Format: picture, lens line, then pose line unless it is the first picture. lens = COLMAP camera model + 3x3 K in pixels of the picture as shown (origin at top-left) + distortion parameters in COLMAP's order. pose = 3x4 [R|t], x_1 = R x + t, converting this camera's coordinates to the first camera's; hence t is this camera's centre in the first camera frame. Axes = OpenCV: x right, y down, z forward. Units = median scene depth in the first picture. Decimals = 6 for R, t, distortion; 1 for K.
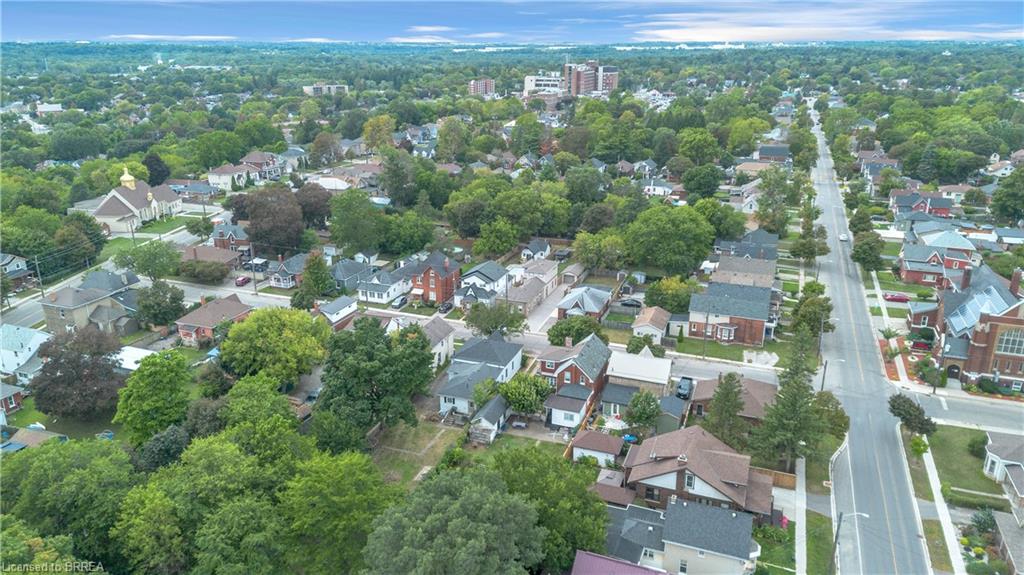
lens RADIAL K [[724.6, 0, 509.3], [0, 724.6, 287.8], [0, 0, 1]] dist [0.086426, -0.086718]
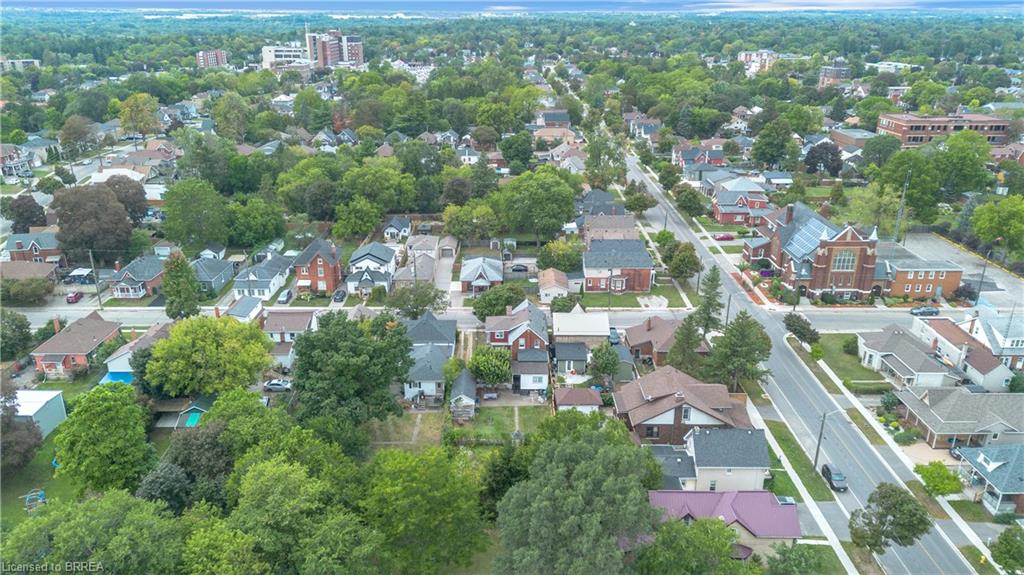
lens RADIAL K [[724.6, 0, 509.3], [0, 724.6, 287.8], [0, 0, 1]] dist [0.086426, -0.086718]
pose [[0.931740, -0.126907, 0.340229, -0.208150], [0.114022, 0.991802, 0.057688, -0.012995], [-0.344761, -0.014957, 0.938571, 0.027030]]
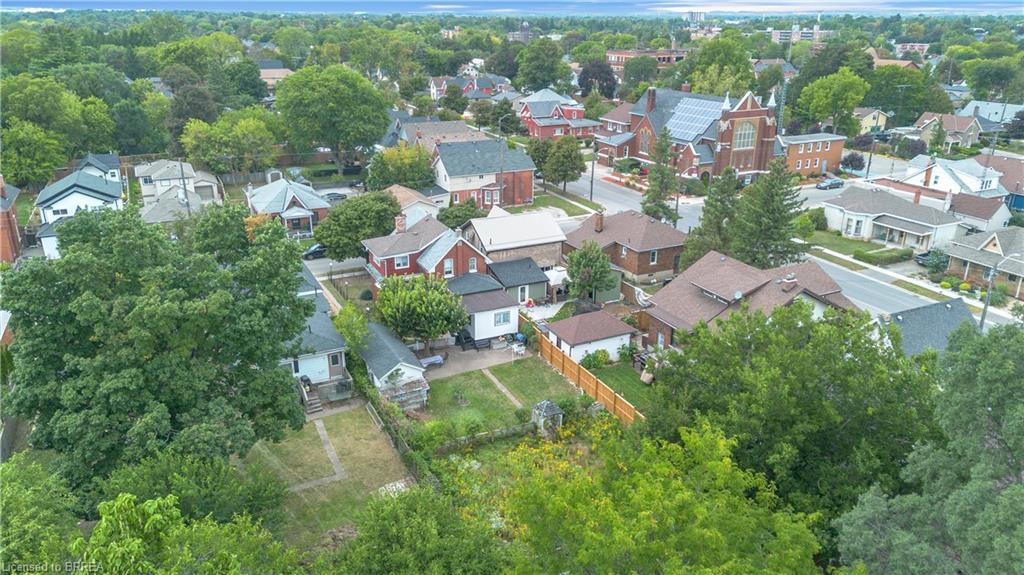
lens RADIAL K [[724.6, 0, 509.3], [0, 724.6, 287.8], [0, 0, 1]] dist [0.086426, -0.086718]
pose [[0.678750, -0.254026, 0.689035, -0.225311], [0.233451, 0.964233, 0.125517, 0.056744], [-0.696275, 0.075661, 0.713776, 0.403379]]
